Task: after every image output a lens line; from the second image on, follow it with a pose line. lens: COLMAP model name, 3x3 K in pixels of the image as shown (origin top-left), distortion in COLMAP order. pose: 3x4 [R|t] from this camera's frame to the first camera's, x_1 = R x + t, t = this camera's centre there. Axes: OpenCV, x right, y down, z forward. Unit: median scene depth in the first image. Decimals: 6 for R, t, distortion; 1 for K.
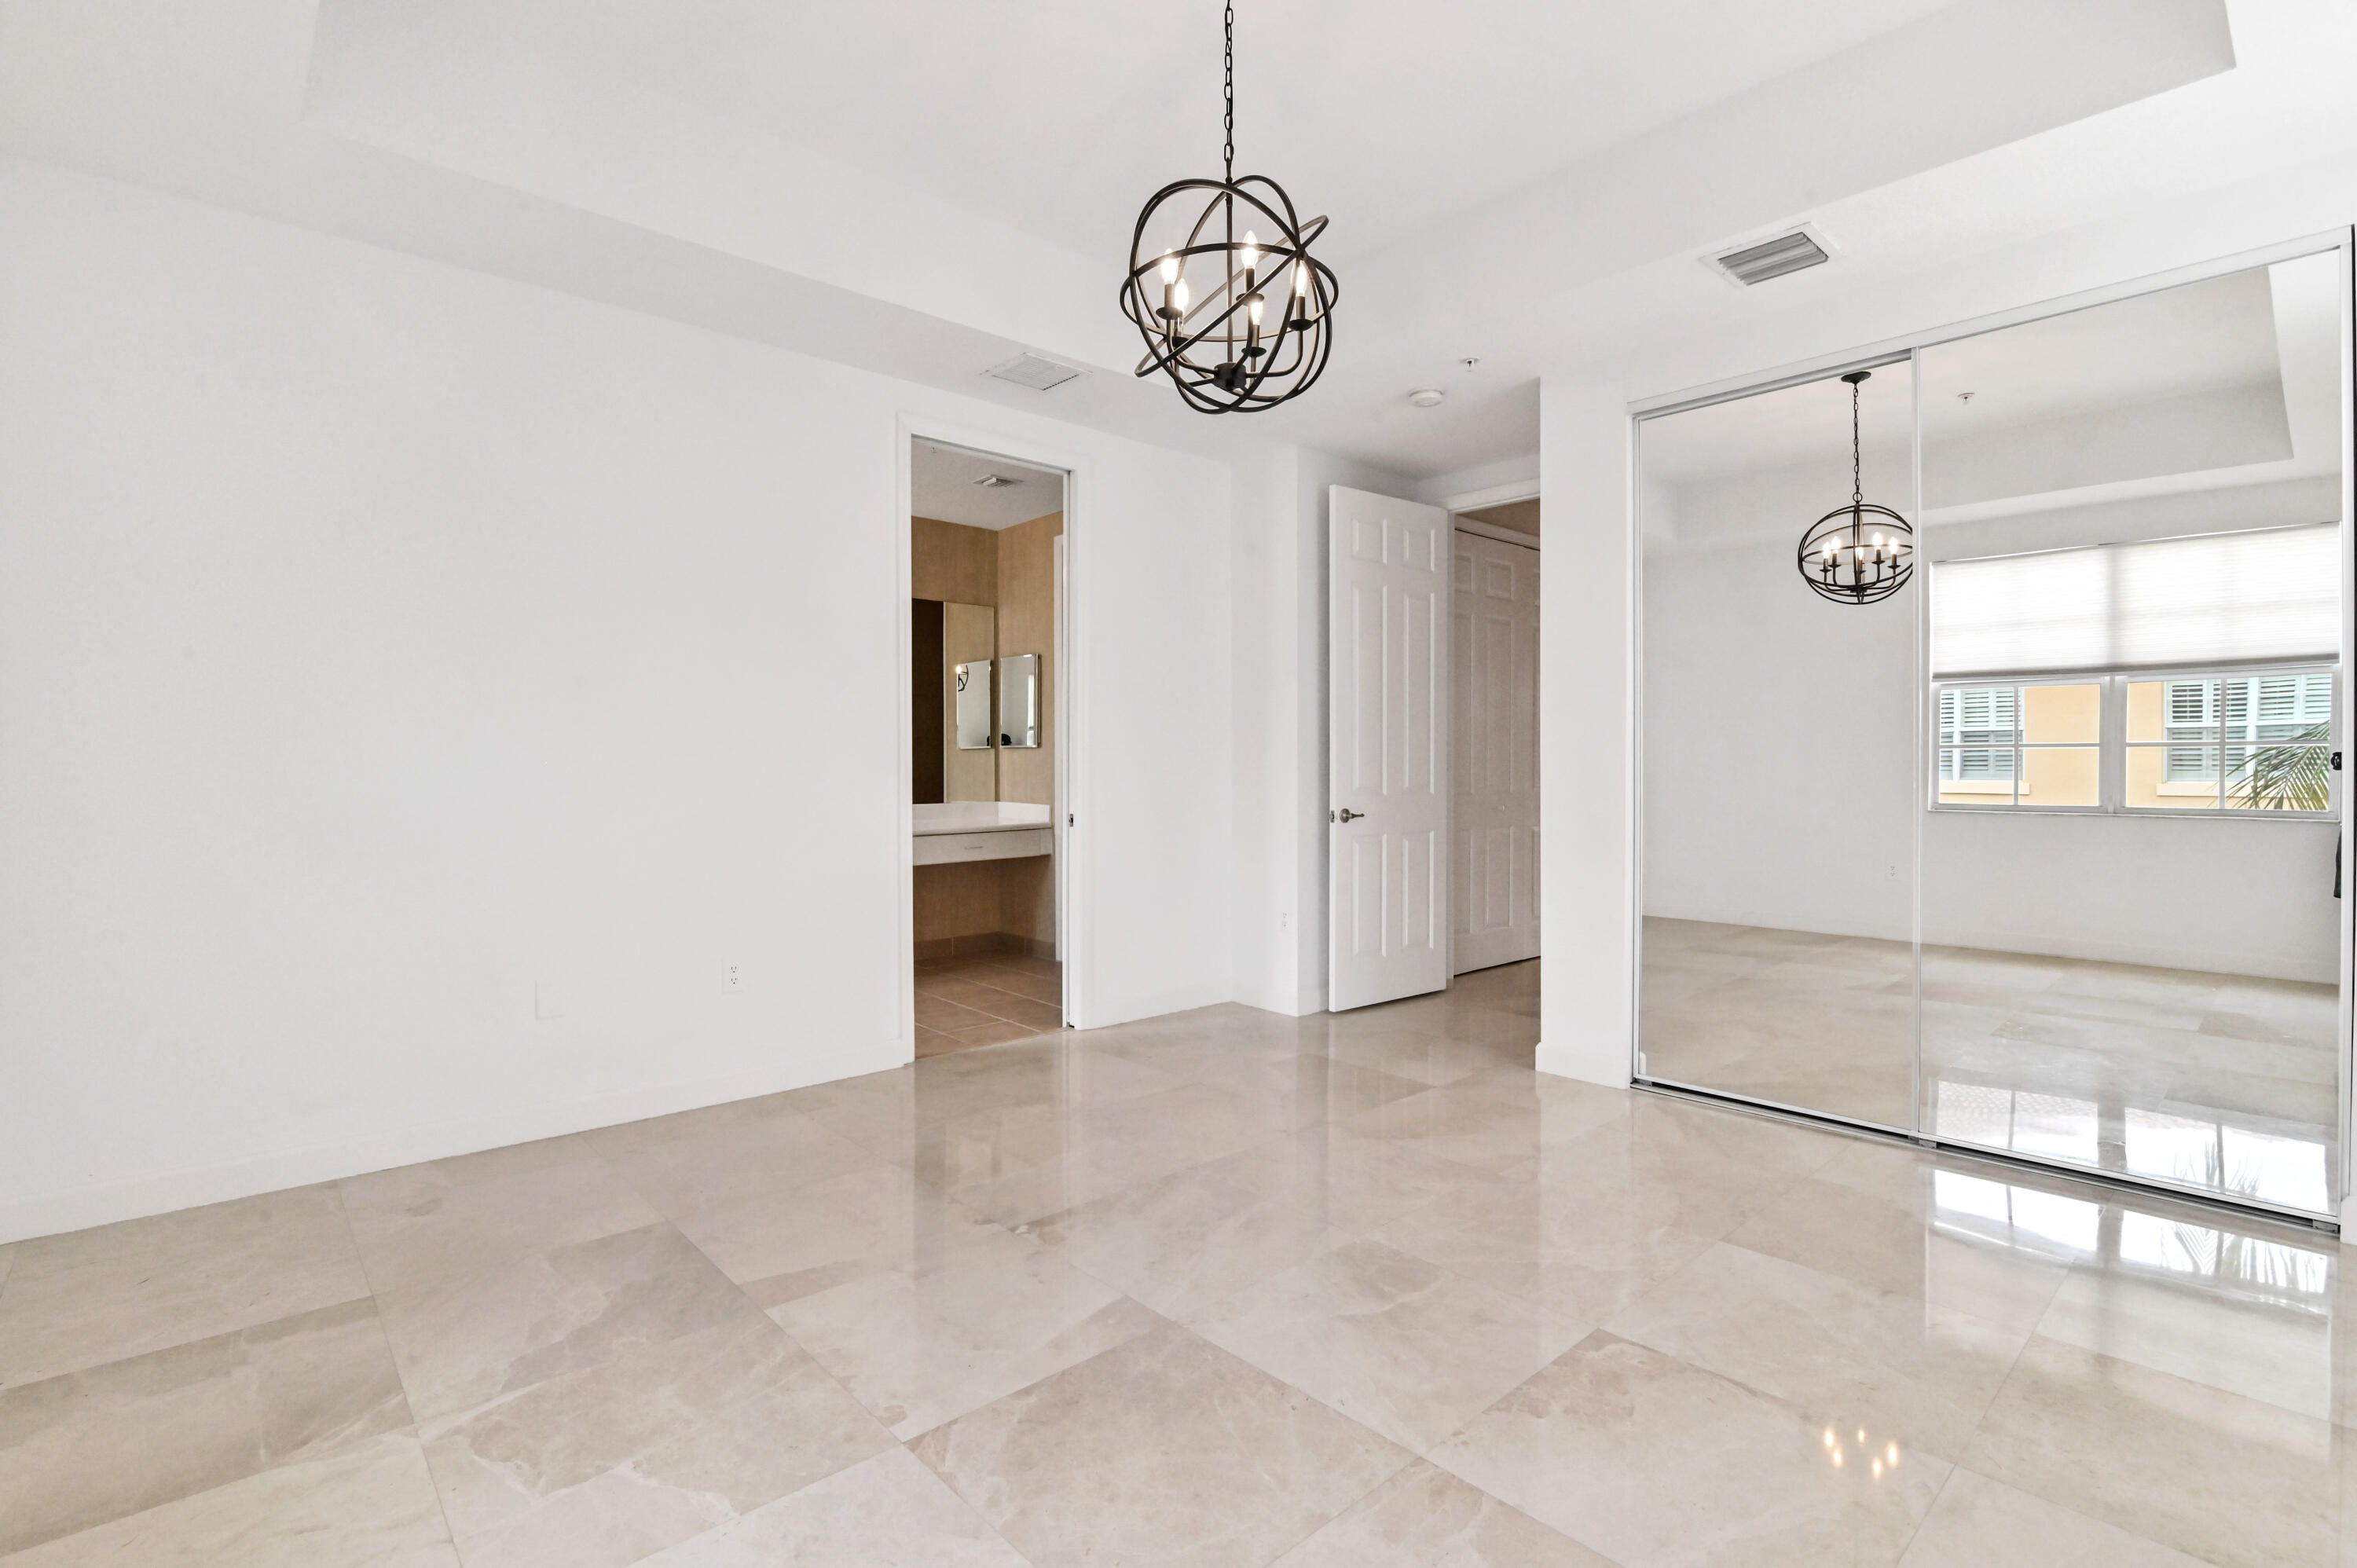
lens RADIAL K [[1094.9, 0, 1191.8], [0, 1094.9, 769.5], [0, 0, 1]] dist [-0.011976, -0.000094]
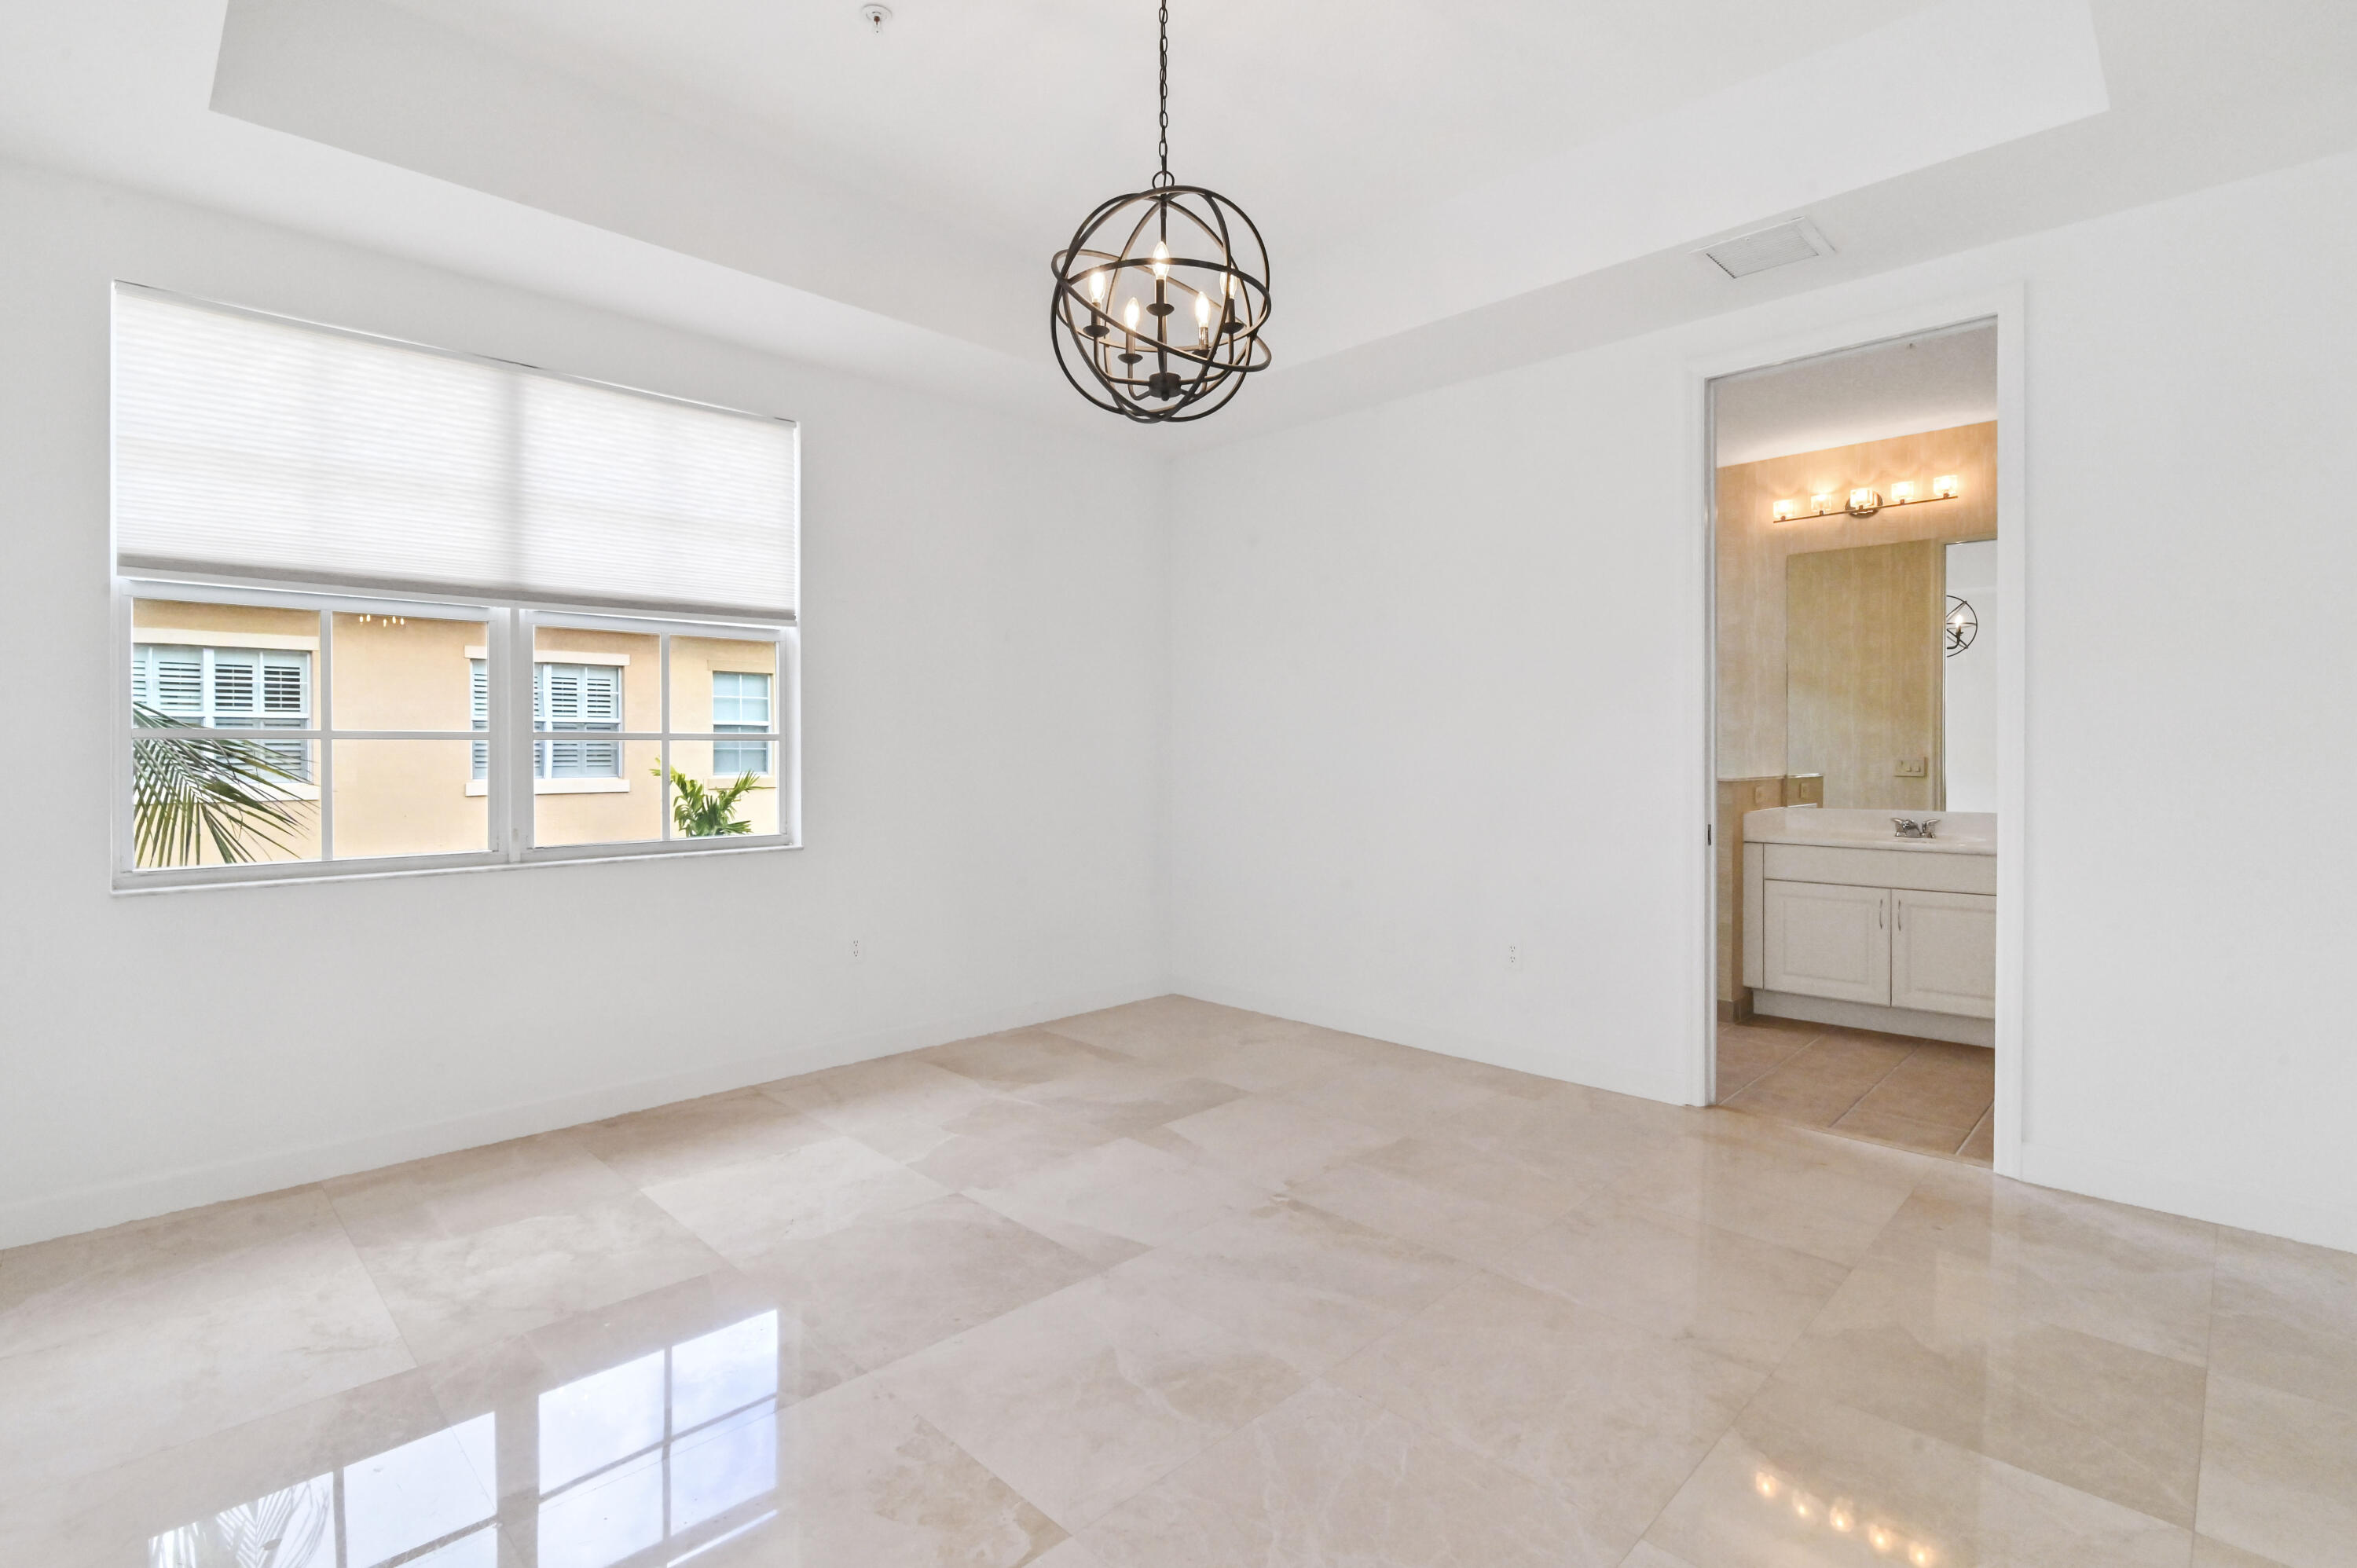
lens RADIAL K [[1094.9, 0, 1173.8], [0, 1094.9, 767.2], [0, 0, 1]] dist [-0.011976, -0.000094]
pose [[0.034055, 0.013279, -0.999332, 1.121206], [0.001230, 0.999910, 0.013328, -0.026132], [0.999419, -0.001683, 0.034036, 1.049872]]
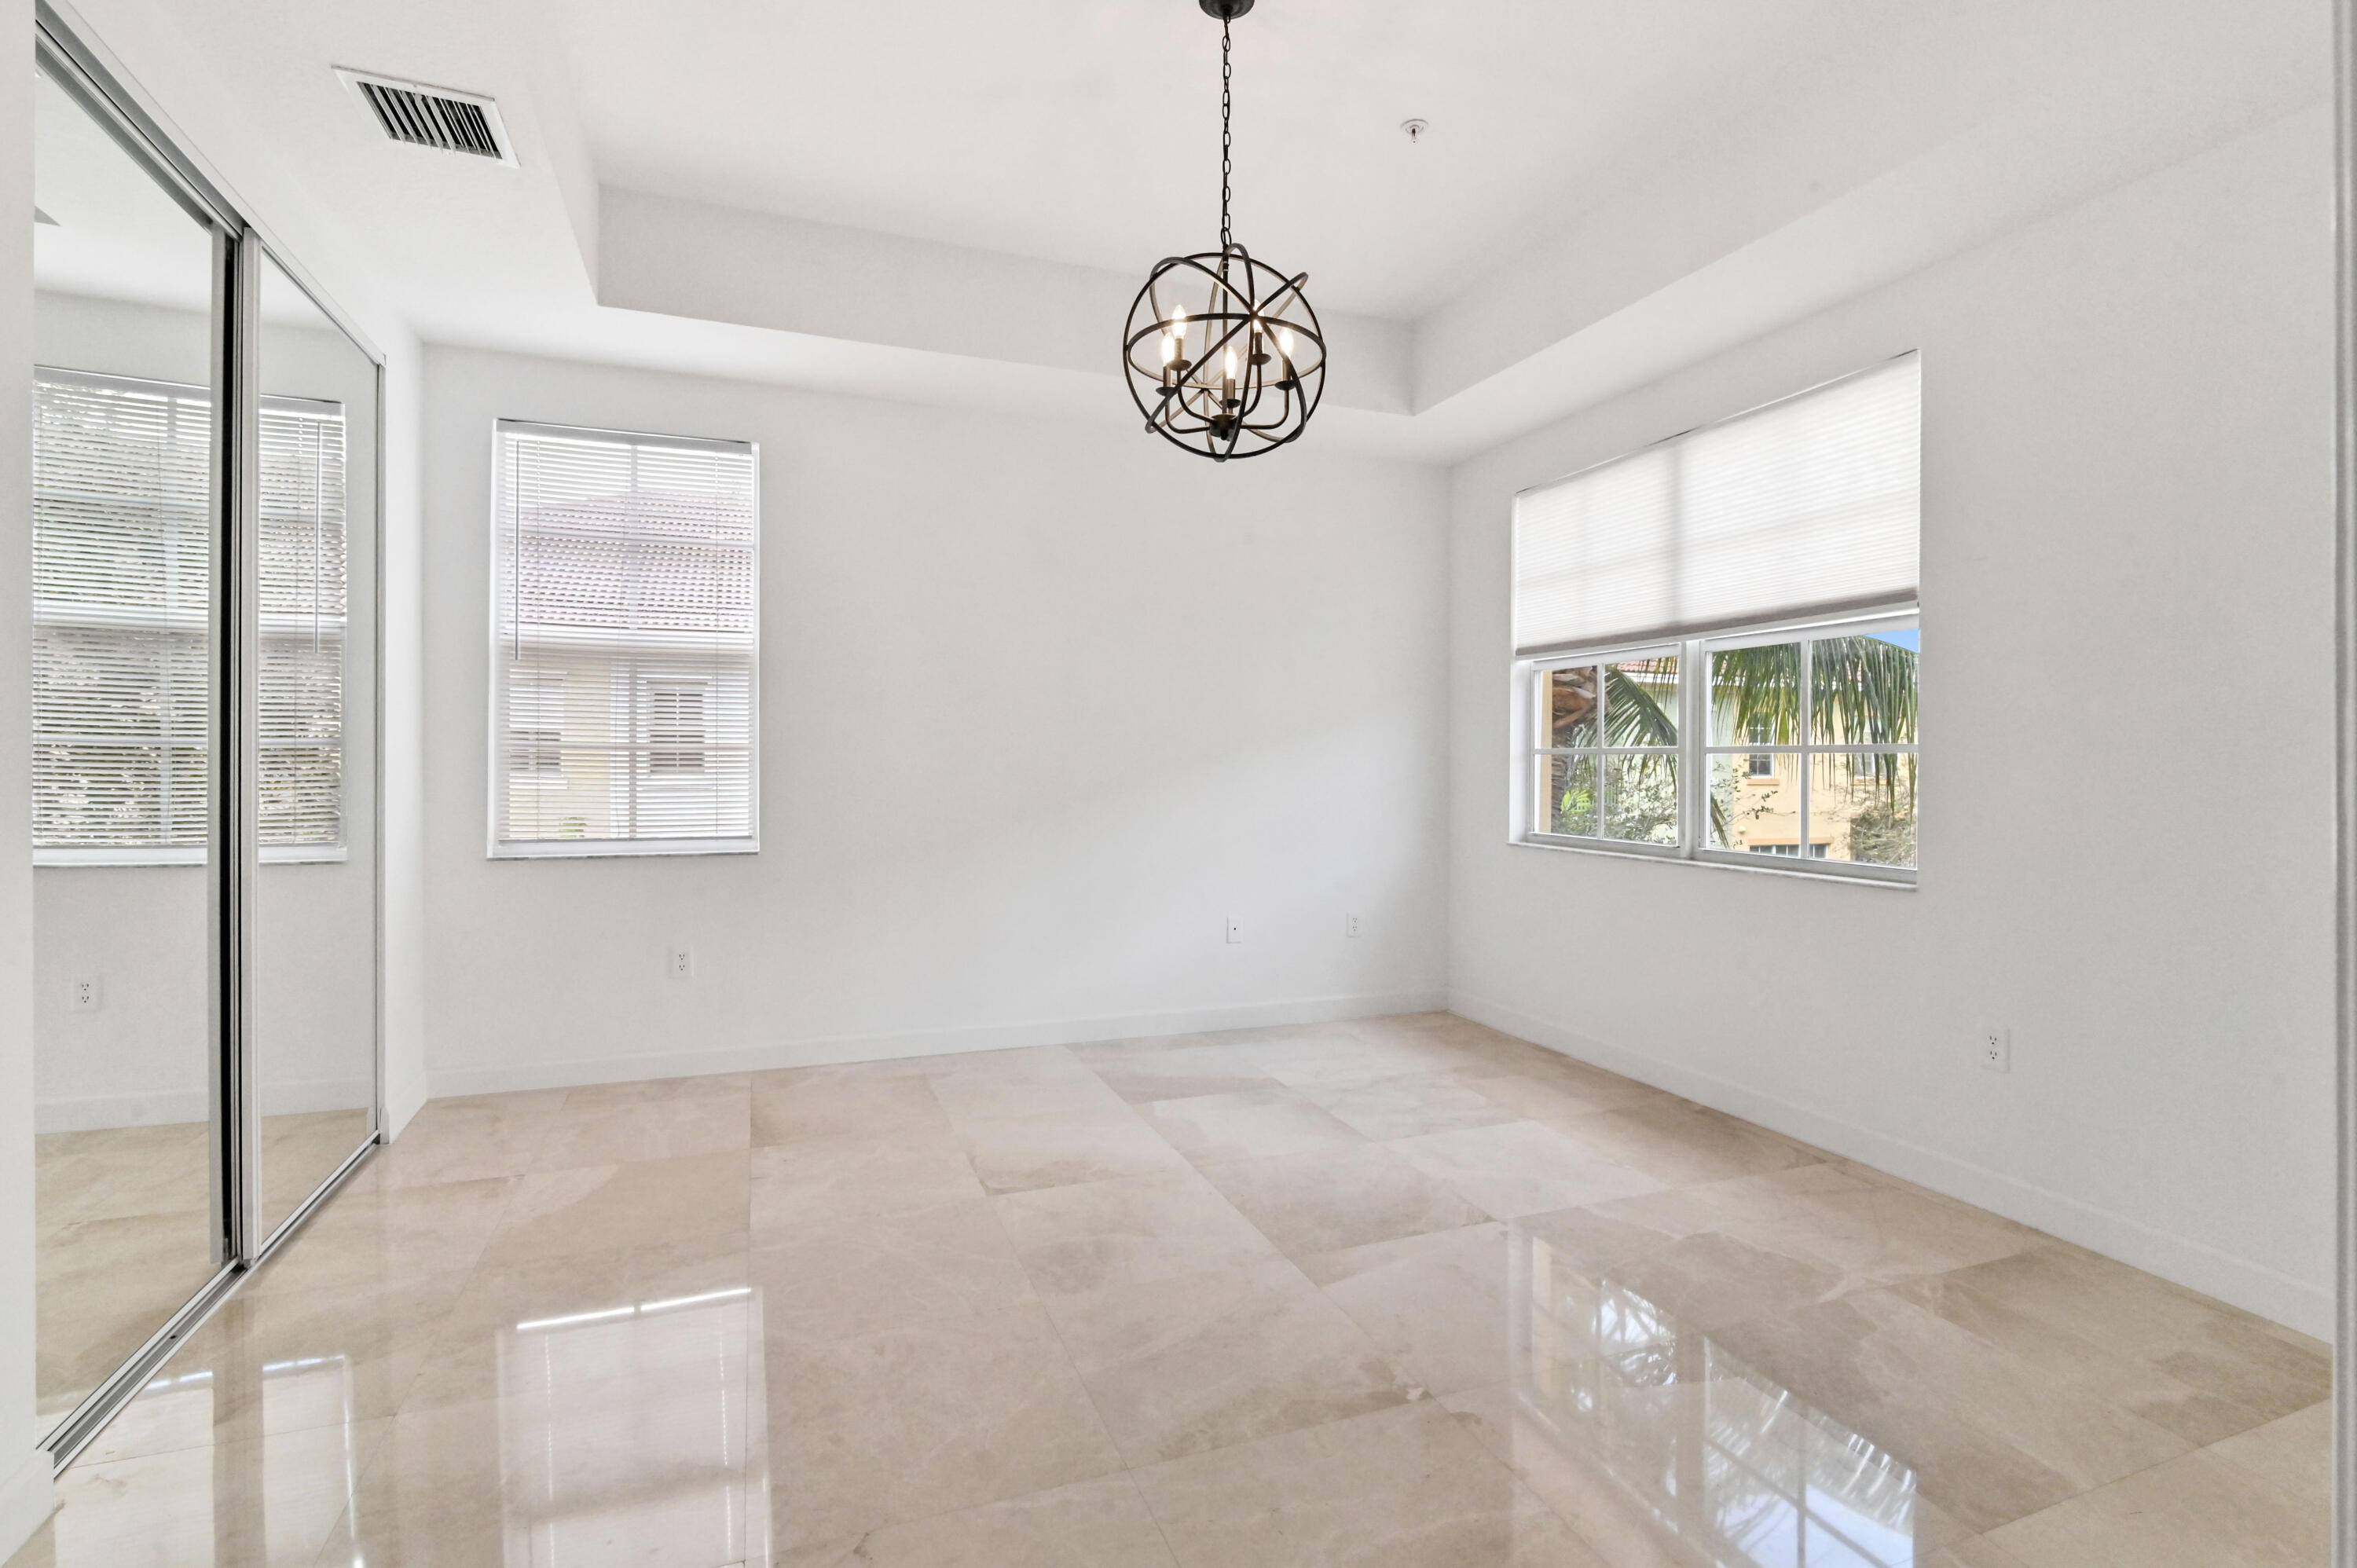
lens RADIAL K [[1094.9, 0, 1160.7], [0, 1094.9, 781.4], [0, 0, 1]] dist [-0.011976, -0.000094]
pose [[-0.922983, -0.015997, 0.384508, -0.341752], [-0.007616, 0.999699, 0.023310, -0.036420], [-0.384765, 0.018587, -0.922827, 2.169556]]
